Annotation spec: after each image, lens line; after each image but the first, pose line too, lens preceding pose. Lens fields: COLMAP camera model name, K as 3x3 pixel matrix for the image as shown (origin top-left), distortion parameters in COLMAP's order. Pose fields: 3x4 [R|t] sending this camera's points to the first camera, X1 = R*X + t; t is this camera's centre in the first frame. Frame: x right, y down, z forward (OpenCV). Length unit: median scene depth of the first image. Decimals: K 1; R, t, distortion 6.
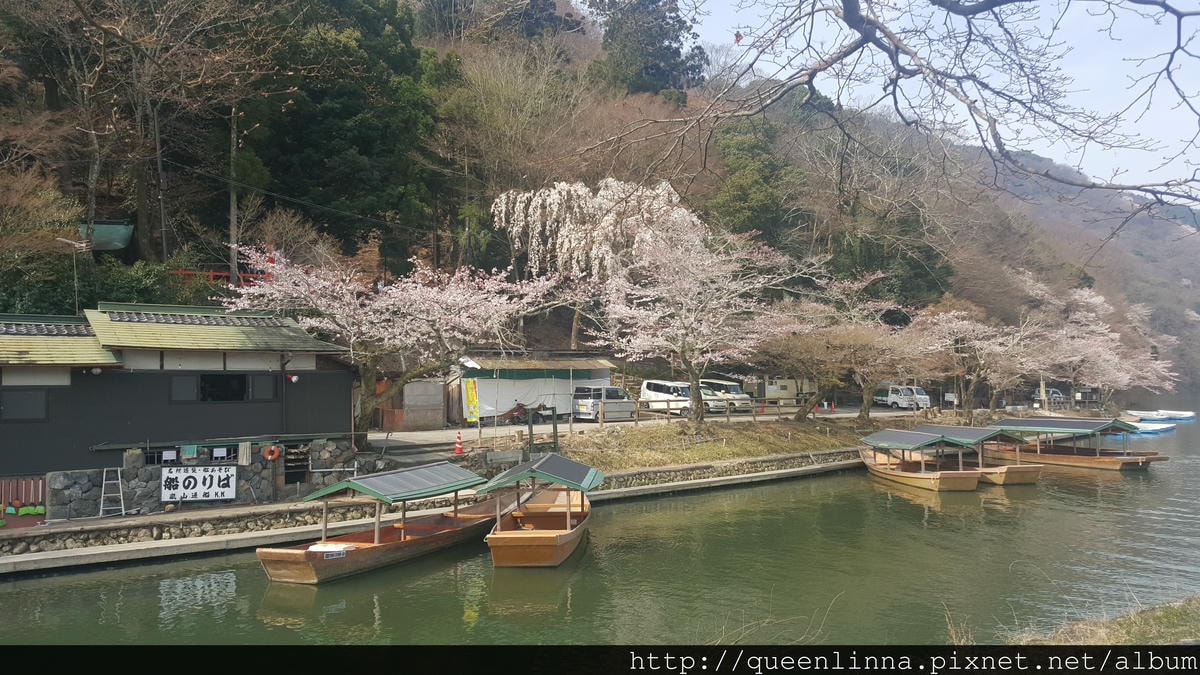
lens RADIAL K [[886.3, 0, 576.5], [0, 886.3, 348.8], [0, 0, 1]] dist [0.125066, -0.169316]
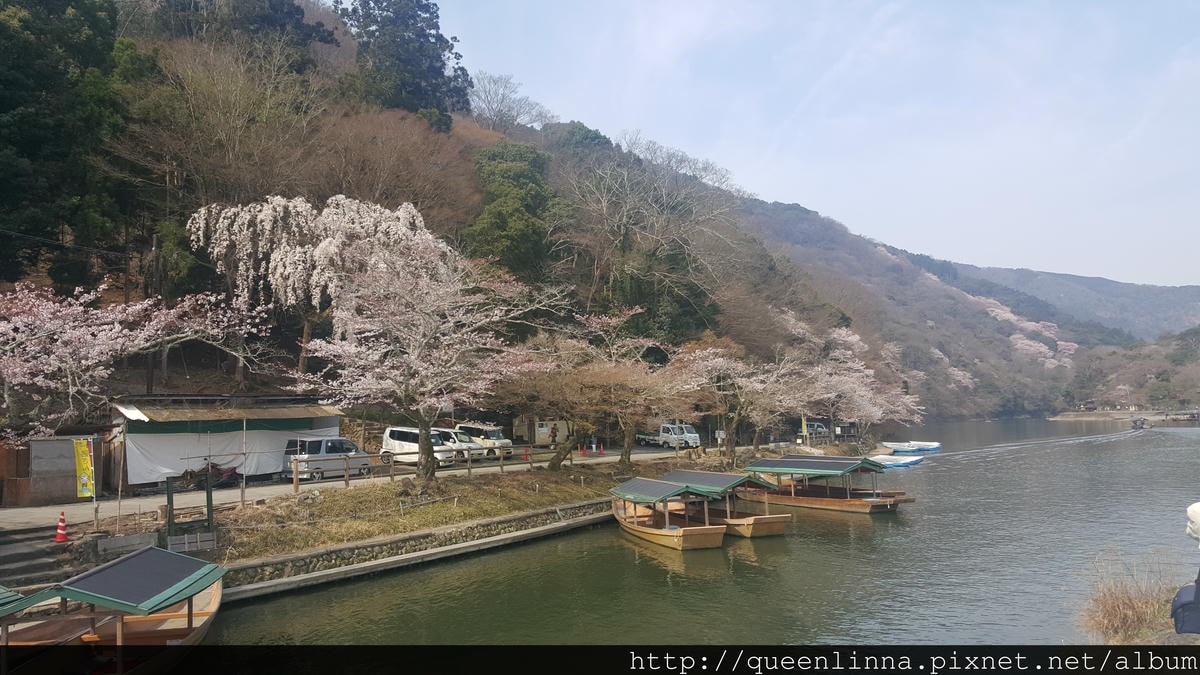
lens RADIAL K [[886.3, 0, 585.2], [0, 886.3, 339.0], [0, 0, 1]] dist [0.125066, -0.169316]
pose [[0.974960, -0.000205, 0.222382, 0.074689], [0.012337, 0.998509, -0.053166, -0.002622], [-0.222040, 0.054578, 0.973509, 0.102953]]
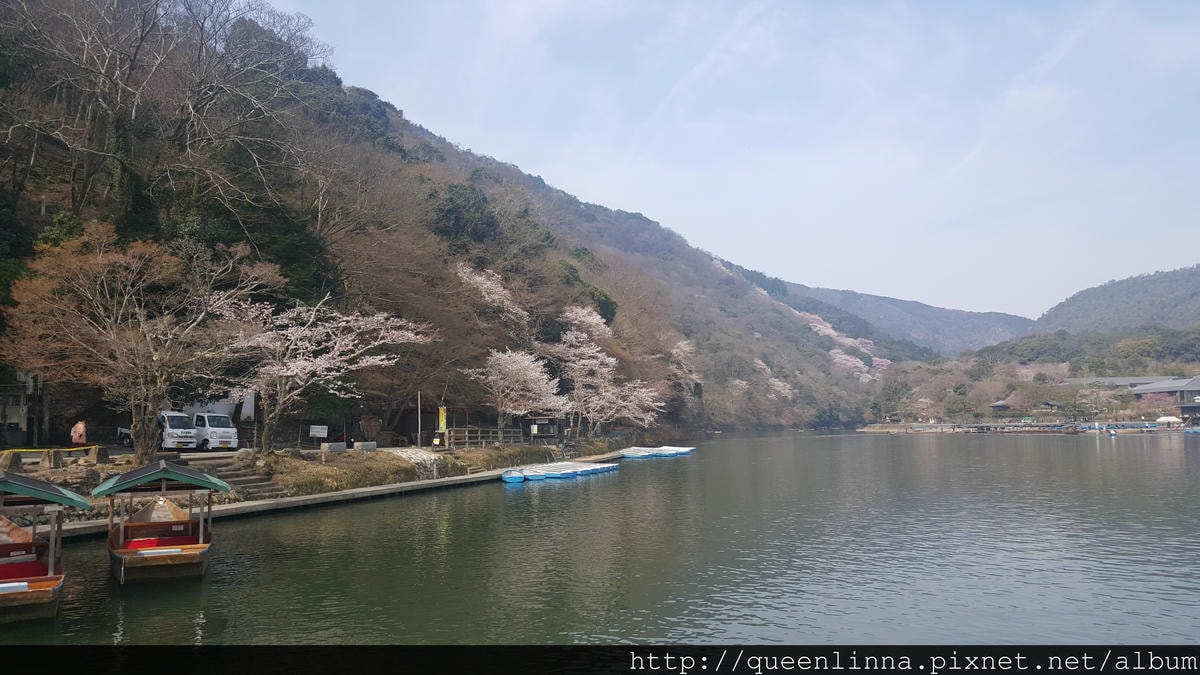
lens RADIAL K [[886.3, 0, 575.9], [0, 886.3, 351.3], [0, 0, 1]] dist [0.125066, -0.169316]
pose [[0.927882, 0.029474, 0.371708, 0.528639], [-0.013190, 0.998842, -0.046276, 0.034813], [-0.372642, 0.038036, 0.927196, 0.474295]]
